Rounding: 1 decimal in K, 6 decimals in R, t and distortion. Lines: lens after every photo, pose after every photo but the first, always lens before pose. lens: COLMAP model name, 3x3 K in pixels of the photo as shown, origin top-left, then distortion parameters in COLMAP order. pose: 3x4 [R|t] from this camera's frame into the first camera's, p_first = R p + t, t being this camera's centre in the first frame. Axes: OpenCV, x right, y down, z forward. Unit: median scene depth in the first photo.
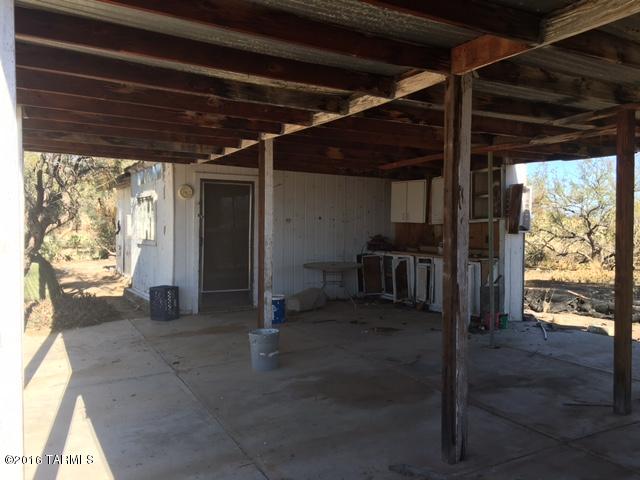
lens RADIAL K [[533.4, 0, 321.5], [0, 533.4, 238.3], [0, 0, 1]] dist [0.063349, -0.081332]
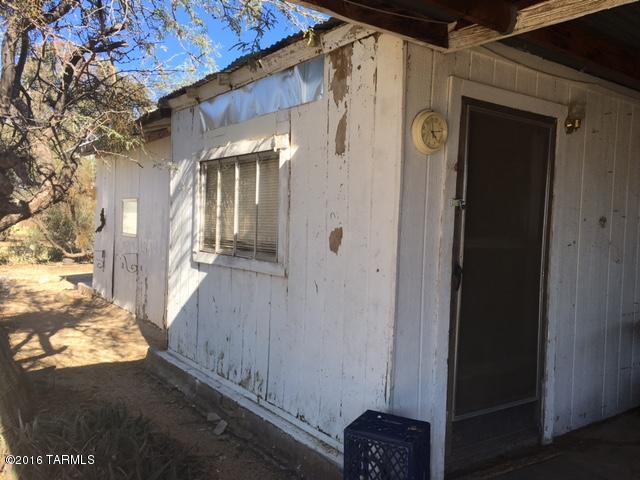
lens RADIAL K [[533.4, 0, 318.7], [0, 533.4, 242.0], [0, 0, 1]] dist [0.063349, -0.081332]
pose [[0.993849, 0.024214, 0.108061, -0.290343], [-0.025968, 0.999552, 0.014851, -0.016189], [-0.107653, -0.017566, 0.994033, 0.542445]]
